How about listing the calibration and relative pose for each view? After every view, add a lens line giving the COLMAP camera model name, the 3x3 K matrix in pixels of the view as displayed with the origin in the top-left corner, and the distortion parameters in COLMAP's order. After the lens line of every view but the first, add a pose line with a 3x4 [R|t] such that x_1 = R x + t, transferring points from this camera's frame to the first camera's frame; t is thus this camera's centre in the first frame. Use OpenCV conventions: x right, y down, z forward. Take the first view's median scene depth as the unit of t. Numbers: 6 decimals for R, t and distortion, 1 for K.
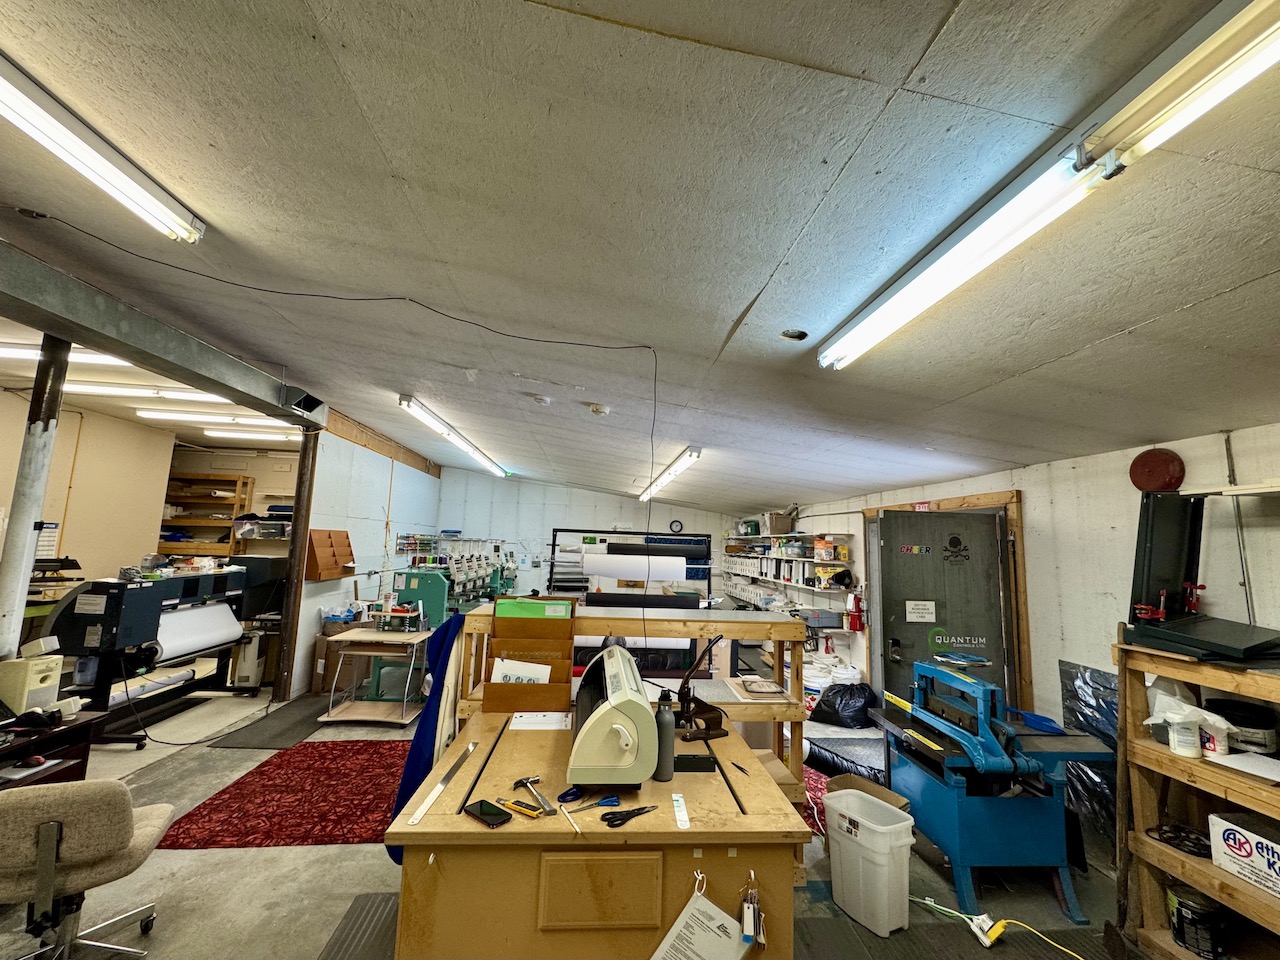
lens RADIAL K [[522.8, 0, 638.0], [0, 522.8, 479.3], [0, 0, 1]] dist [-0.002663, -0.000322]
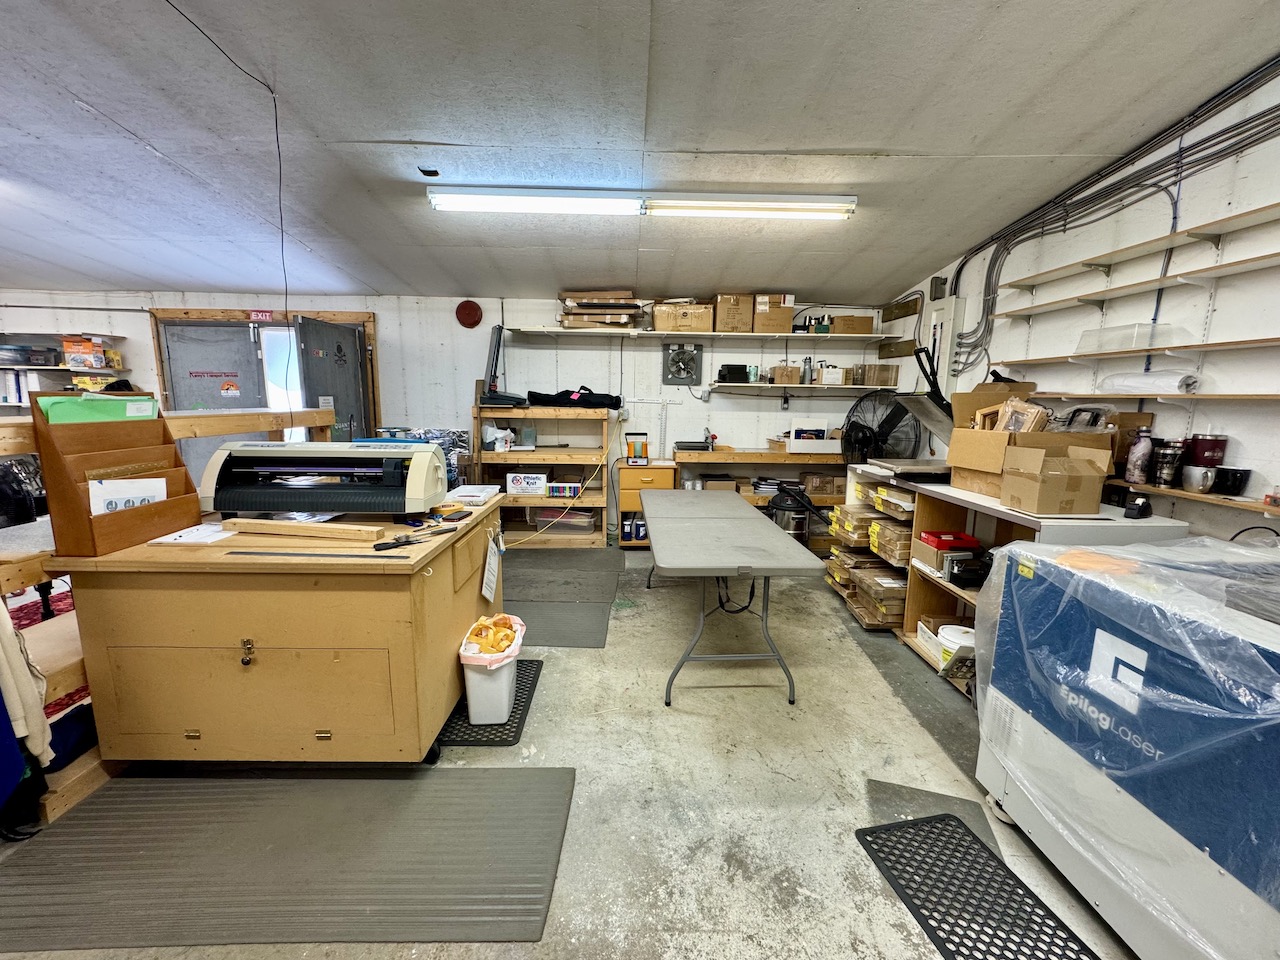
lens RADIAL K [[510.5, 0, 640.3], [0, 510.5, 478.5], [0, 0, 1]] dist [-0.001956, -0.000022]
pose [[0.064849, -0.192812, 0.979090, -0.604974], [-0.137343, 0.970094, 0.200137, 0.077566], [-0.988398, -0.147450, 0.036428, 0.194586]]
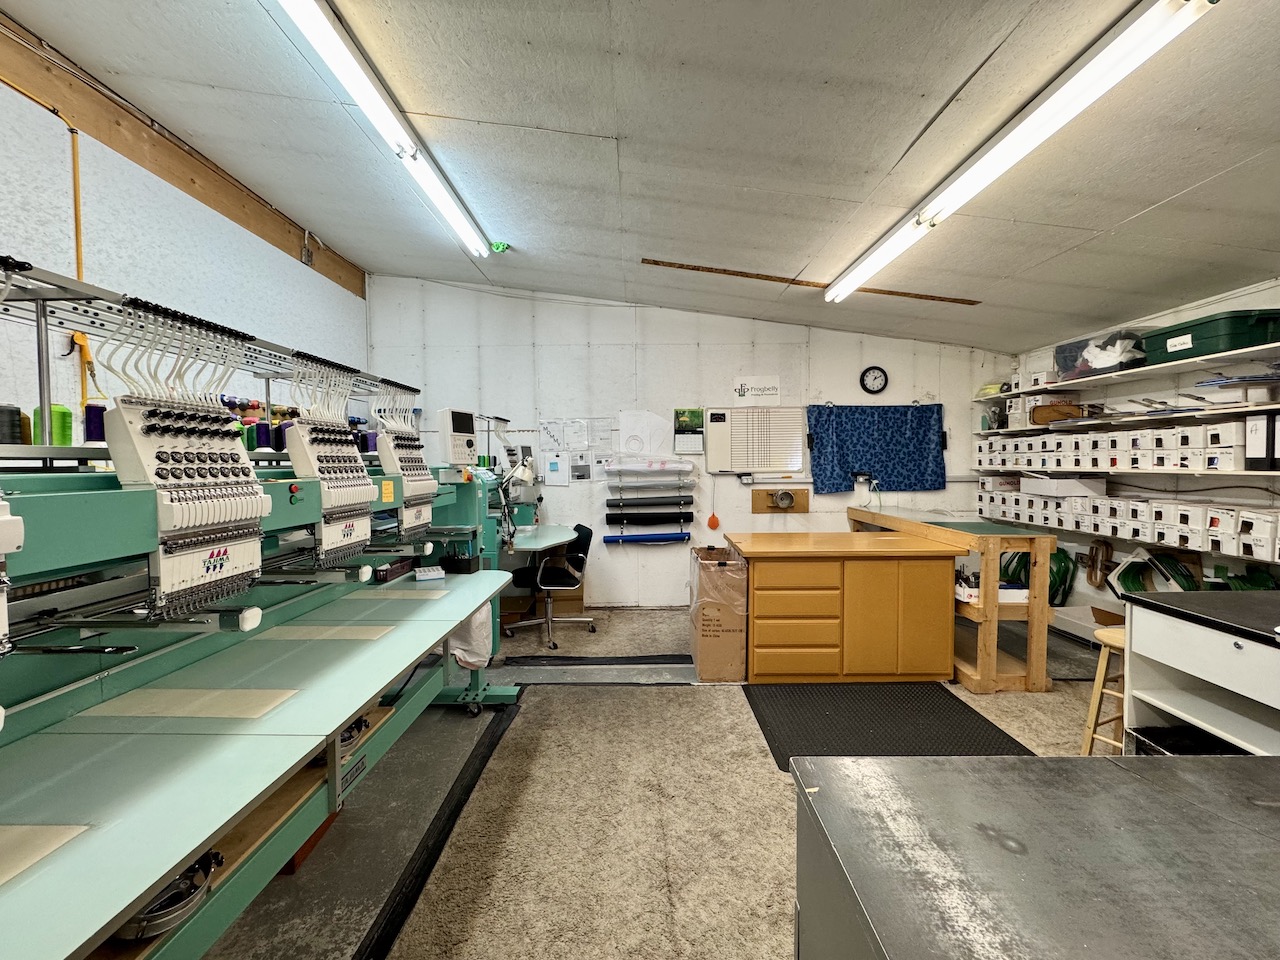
lens RADIAL K [[510.5, 0, 640.3], [0, 510.5, 478.5], [0, 0, 1]] dist [-0.001956, -0.000022]
pose [[0.996060, -0.039204, -0.079542, -0.280298], [0.051011, 0.987016, 0.152307, 0.270160], [0.072538, -0.155765, 0.985127, 1.466365]]
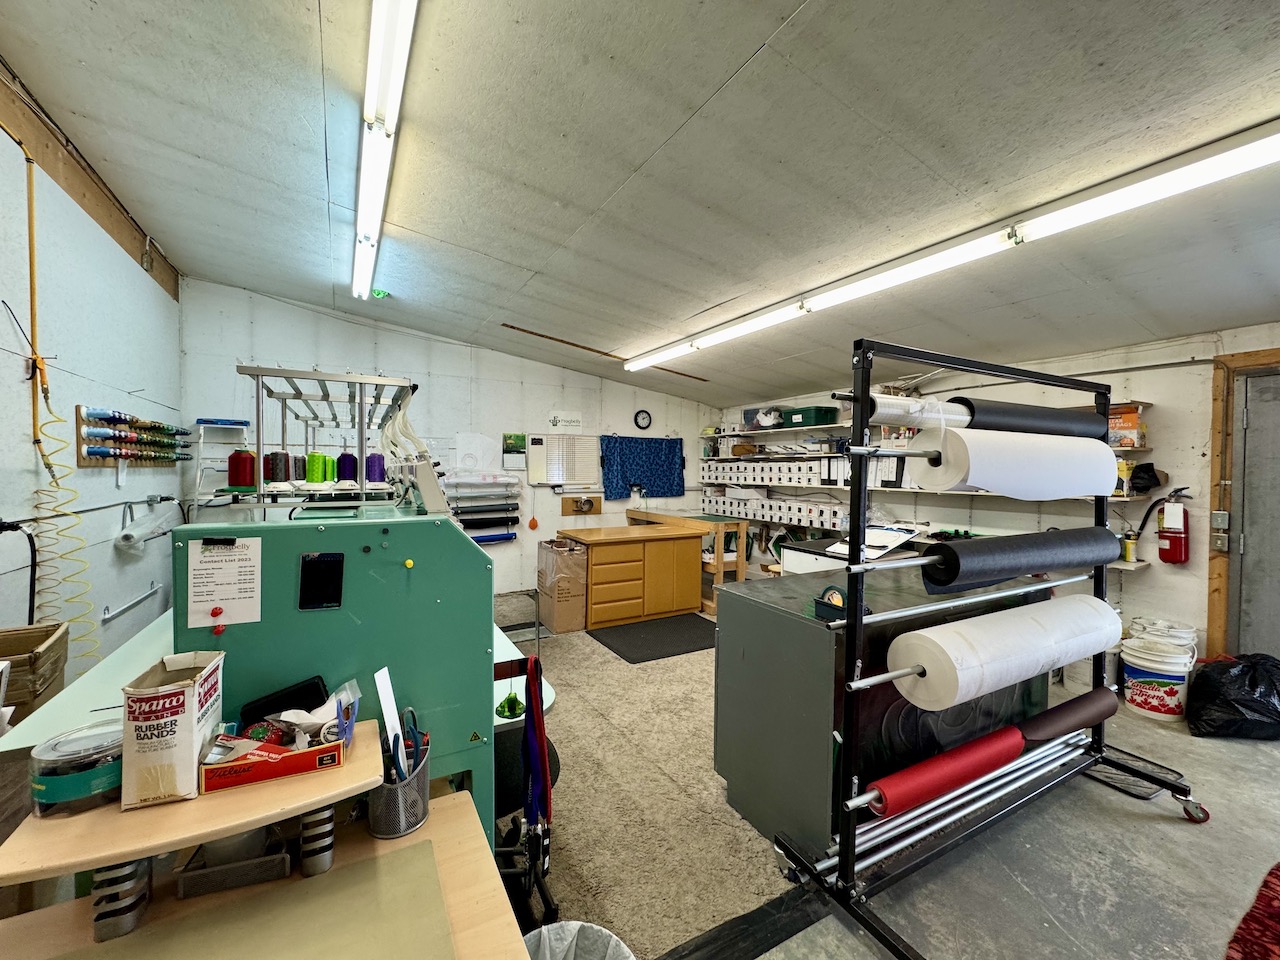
lens RADIAL K [[510.5, 0, 640.3], [0, 510.5, 478.5], [0, 0, 1]] dist [-0.001956, -0.000022]
pose [[0.903813, -0.036188, 0.426395, -0.580528], [-0.029168, 0.988891, 0.145755, 0.194493], [-0.426933, -0.144172, 0.892716, 1.153055]]
